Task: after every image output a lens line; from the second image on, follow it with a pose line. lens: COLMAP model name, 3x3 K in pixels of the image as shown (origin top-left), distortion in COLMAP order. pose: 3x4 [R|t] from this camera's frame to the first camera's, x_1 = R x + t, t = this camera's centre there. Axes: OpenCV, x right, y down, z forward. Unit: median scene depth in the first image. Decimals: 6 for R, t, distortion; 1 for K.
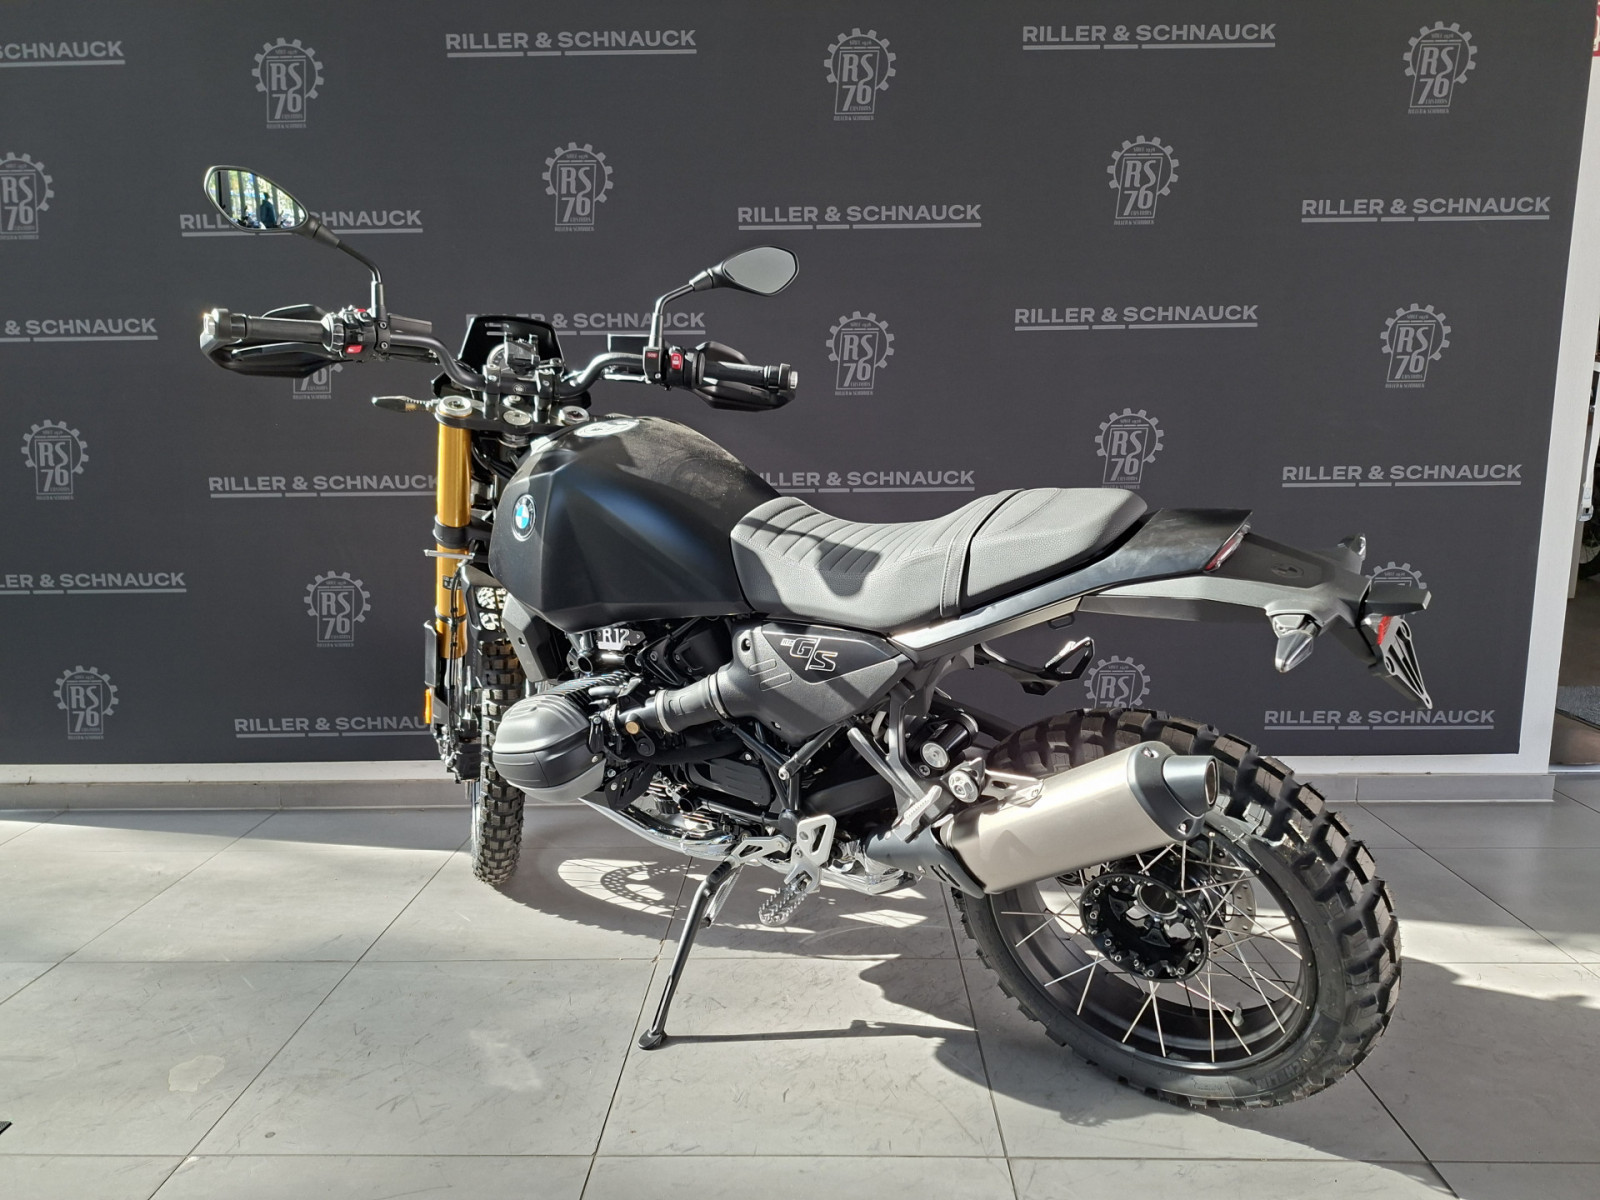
lens RADIAL K [[1080.8, 0, 800.0], [0, 1080.8, 600.0], [0, 0, 1]] dist [0.069102, -0.092970]
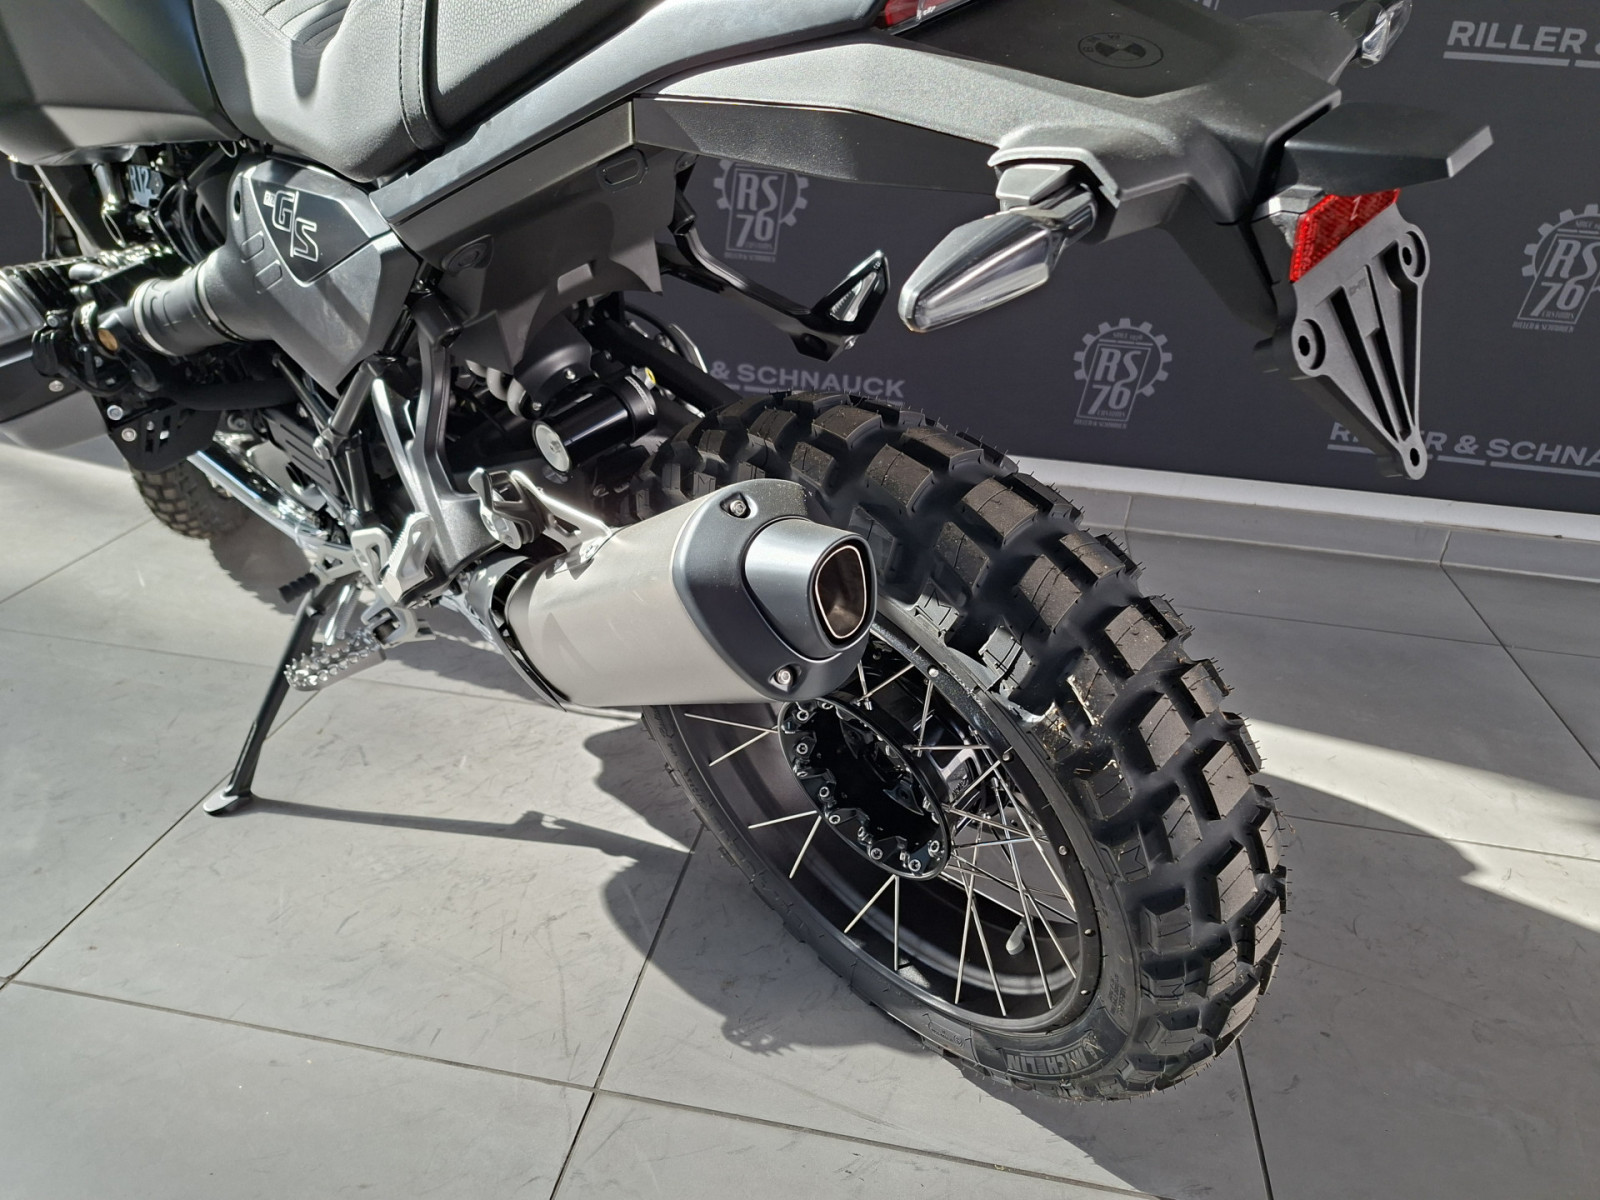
lens RADIAL K [[1116.1, 0, 812.9], [0, 1116.1, 600.2], [0, 0, 1]] dist [0.039566, -0.033001]
pose [[0.988631, 0.122371, -0.087371, 0.306257], [-0.089442, 0.945705, 0.312477, 0.027838], [0.120865, -0.301110, 0.945899, 0.447414]]
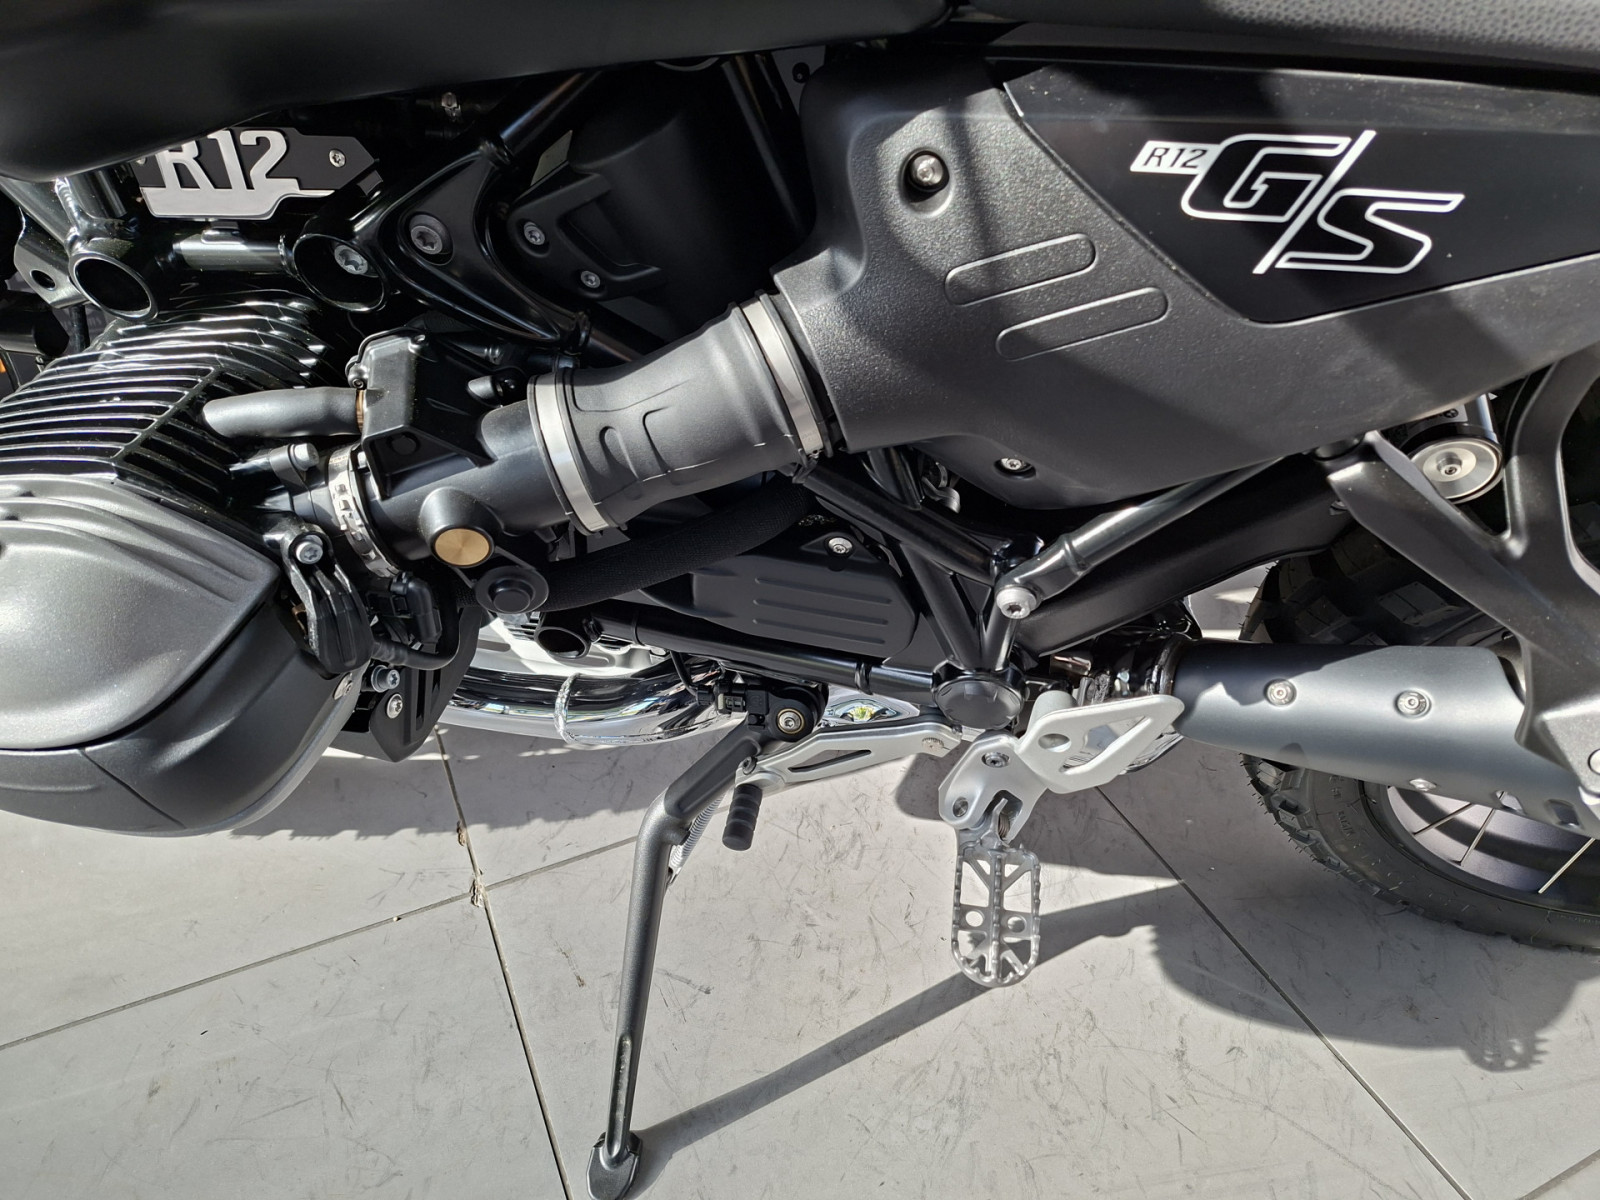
lens RADIAL K [[1080.8, 0, 800.0], [0, 1080.8, 600.0], [0, 0, 1]] dist [0.069102, -0.092970]
pose [[0.892673, -0.245430, 0.378020, -0.195421], [0.036921, 0.875732, 0.481383, 0.005481], [-0.449190, -0.415761, 0.790804, 0.791767]]
